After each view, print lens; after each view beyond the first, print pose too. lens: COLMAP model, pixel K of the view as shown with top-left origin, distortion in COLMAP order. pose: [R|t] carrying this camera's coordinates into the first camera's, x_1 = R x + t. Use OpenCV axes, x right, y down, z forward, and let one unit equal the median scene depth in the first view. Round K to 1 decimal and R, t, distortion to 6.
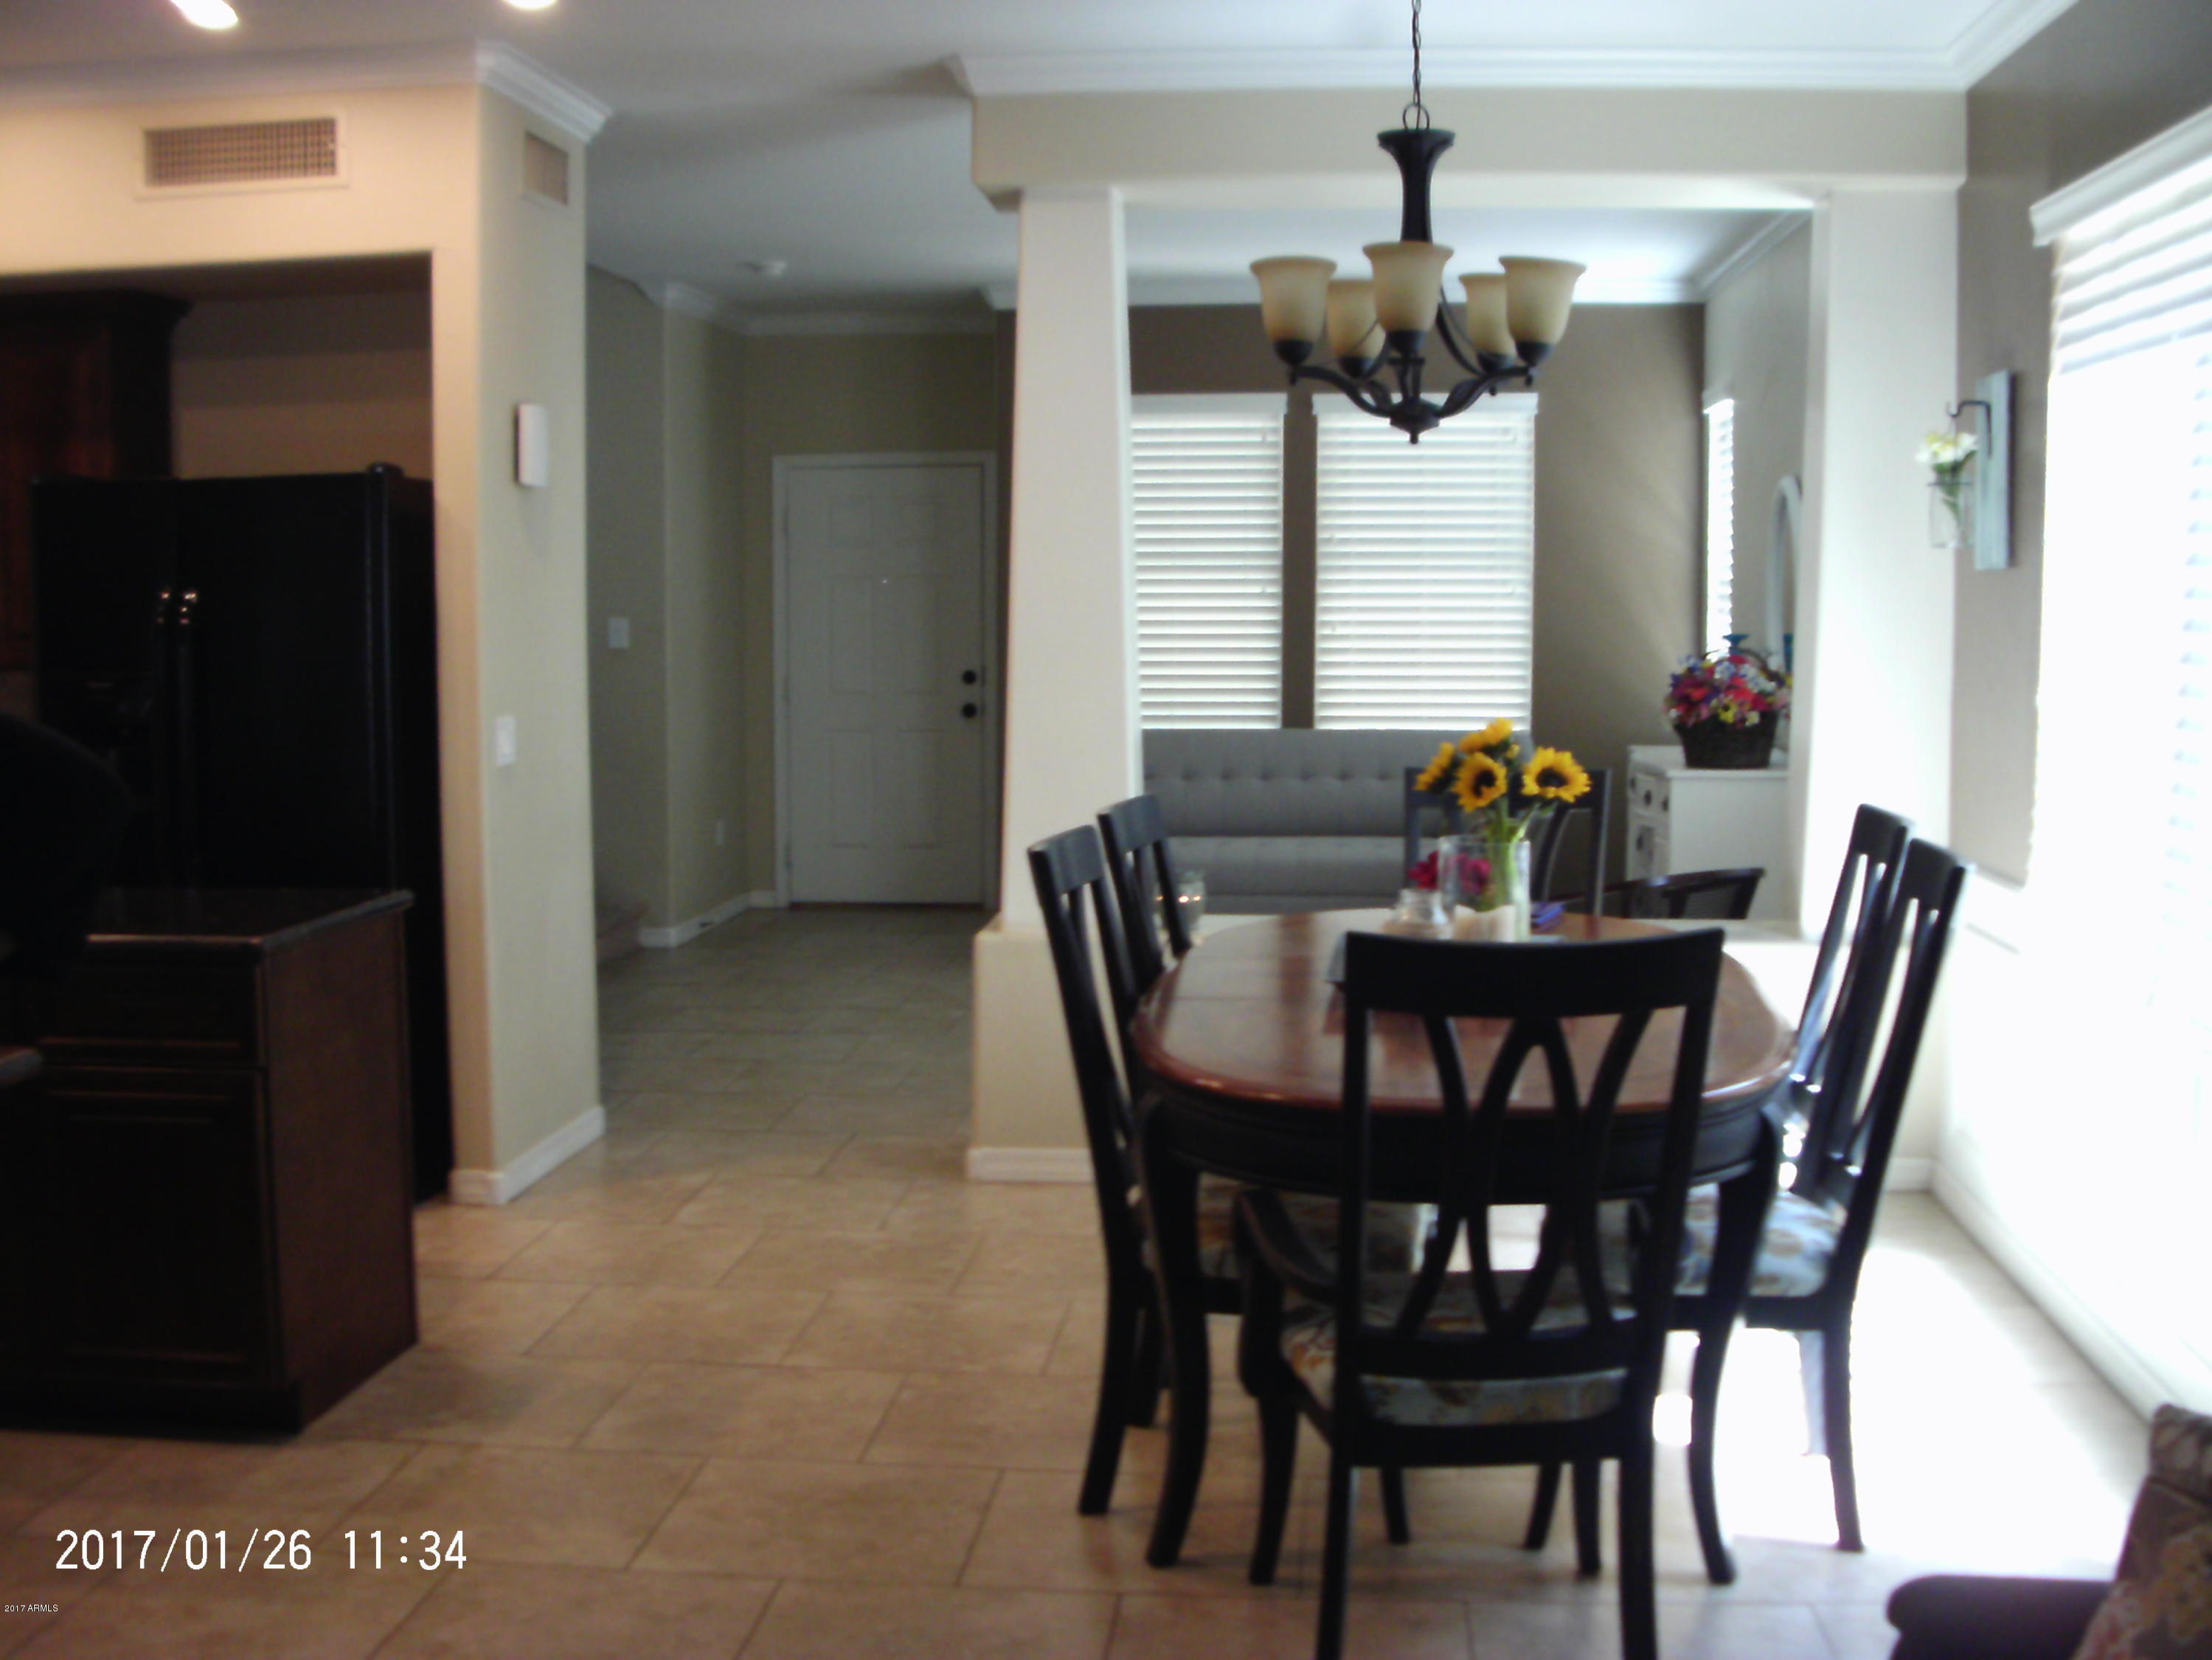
lens RADIAL K [[2487.0, 0, 1108.4], [0, 2487.0, 827.3], [0, 0, 1]] dist [-0.164800, 0.000000]
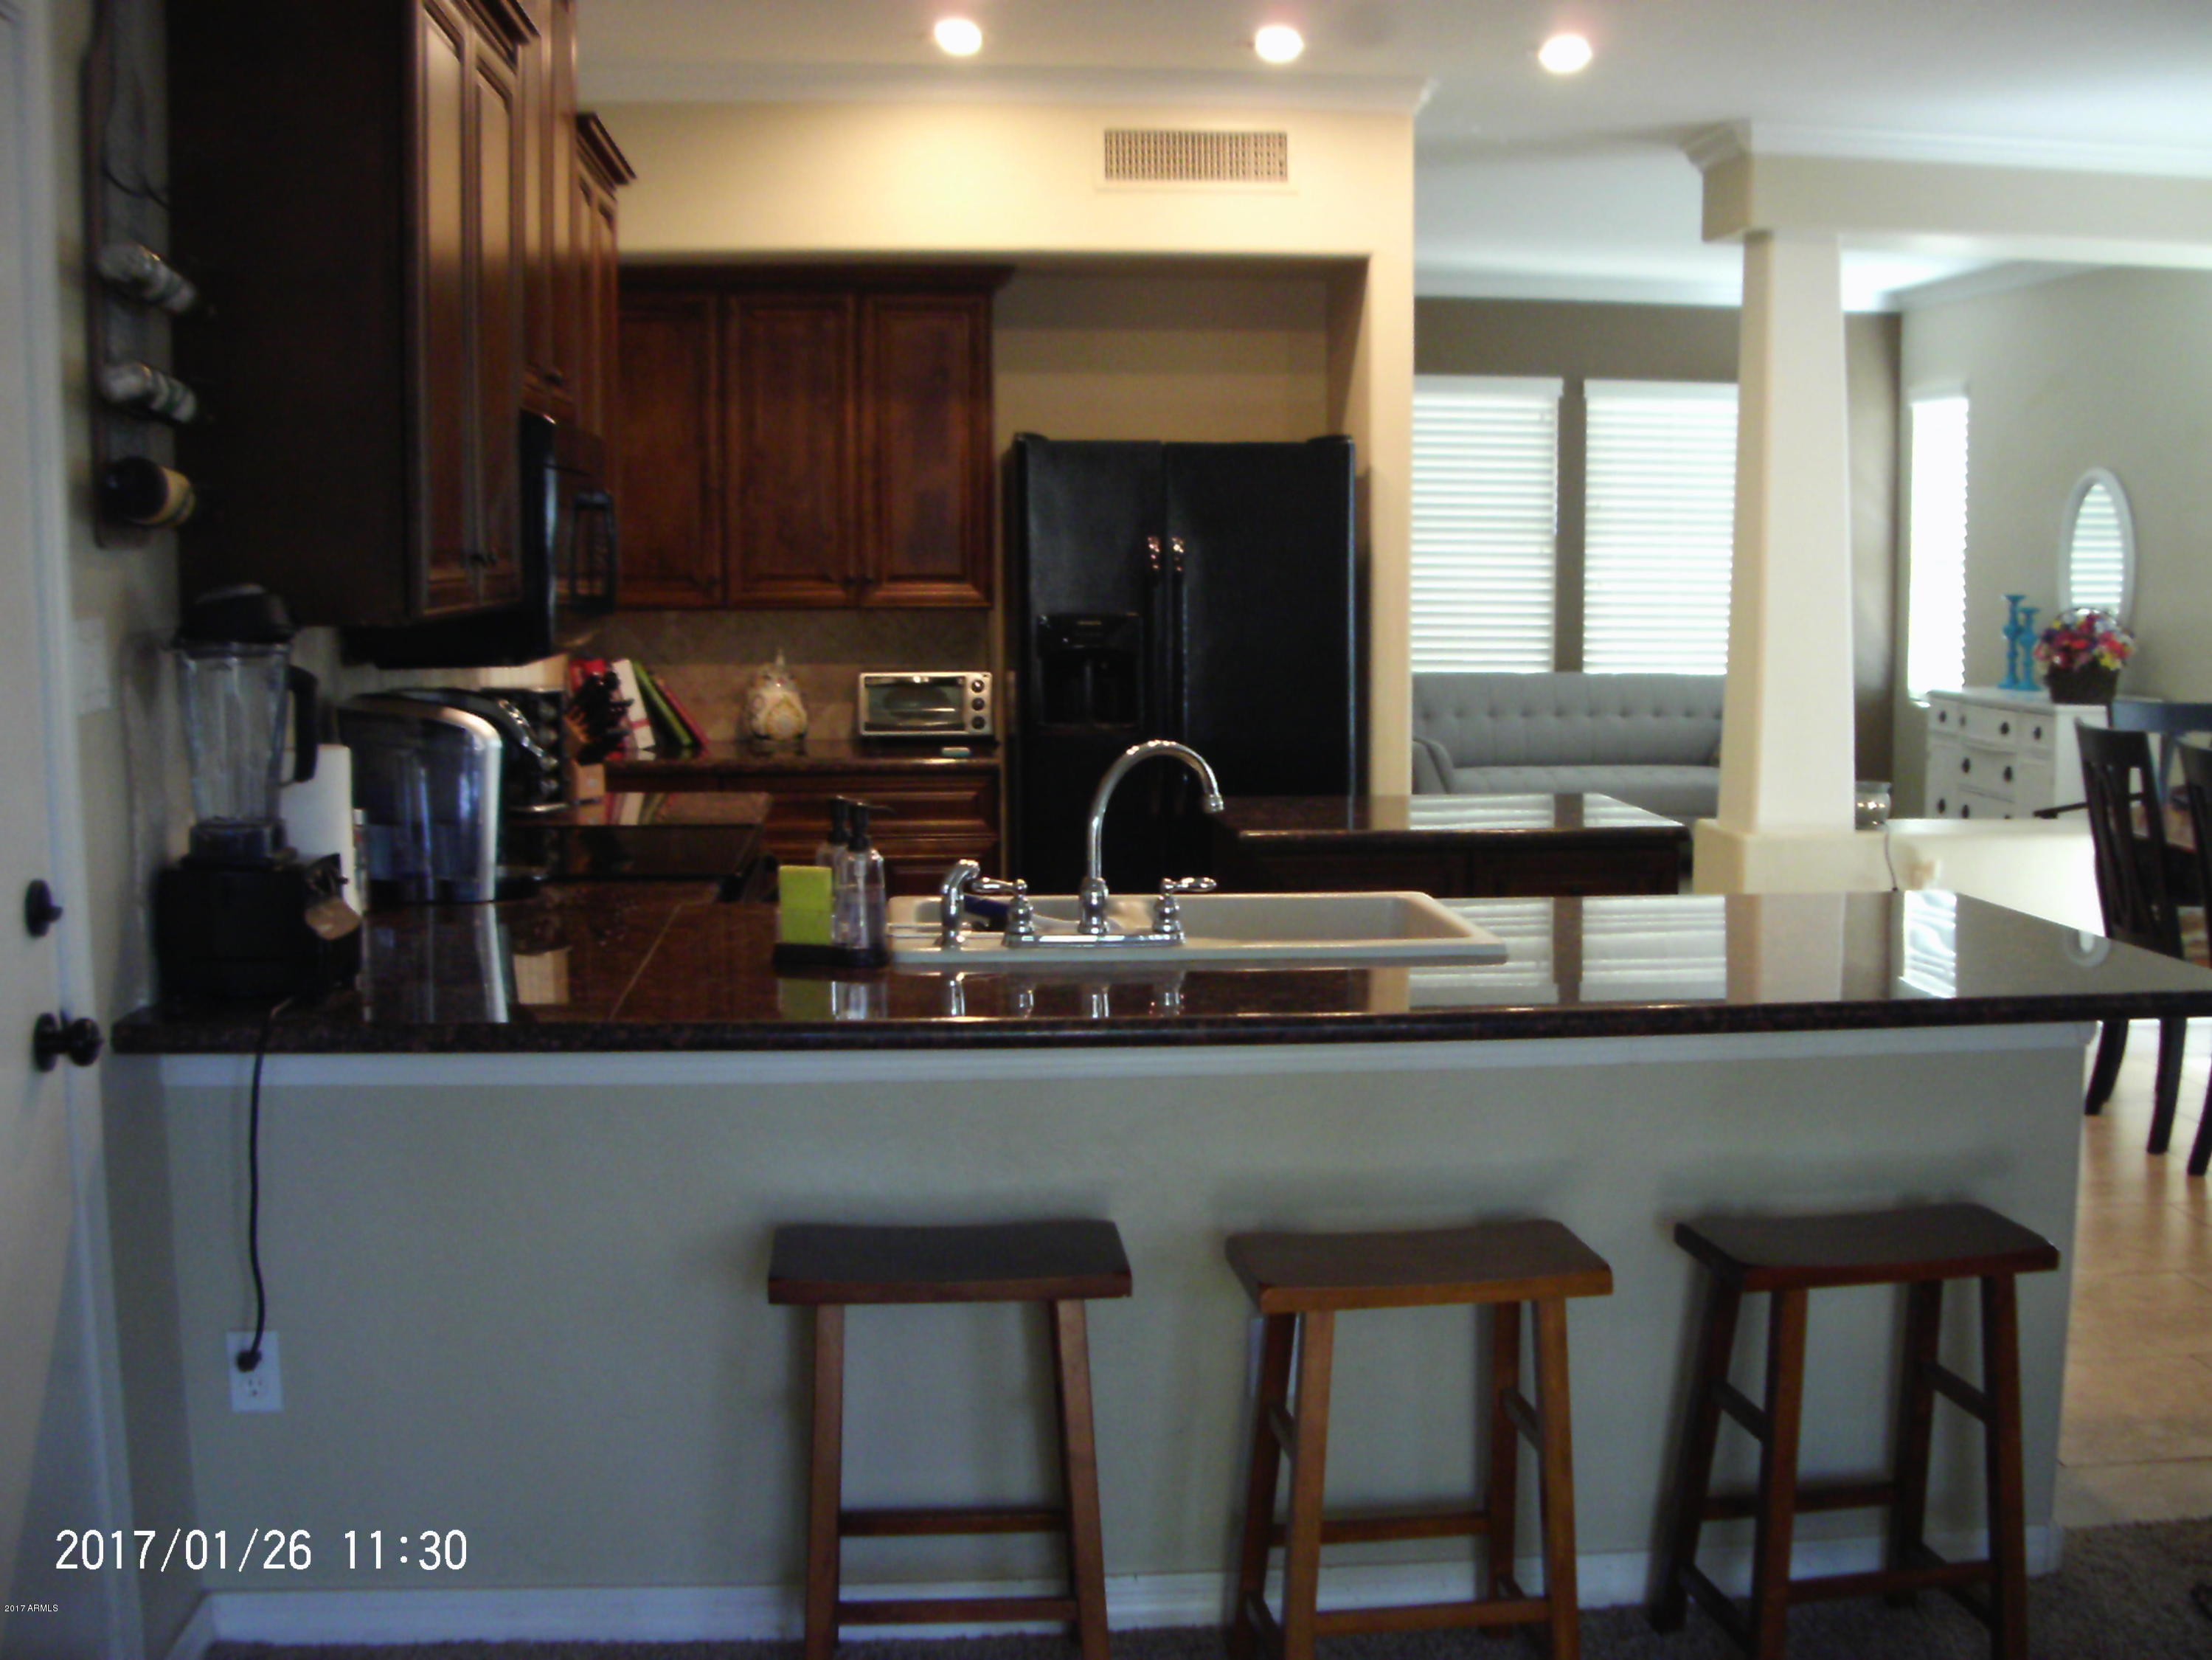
lens RADIAL K [[2487.0, 0, 1111.4], [0, 2487.0, 812.6], [0, 0, 1]] dist [-0.164800, 0.000000]
pose [[0.980741, -0.011840, 0.194954, -0.353816], [0.009378, 0.999864, 0.013546, 0.007340], [-0.195088, -0.011457, 0.980719, -0.074553]]
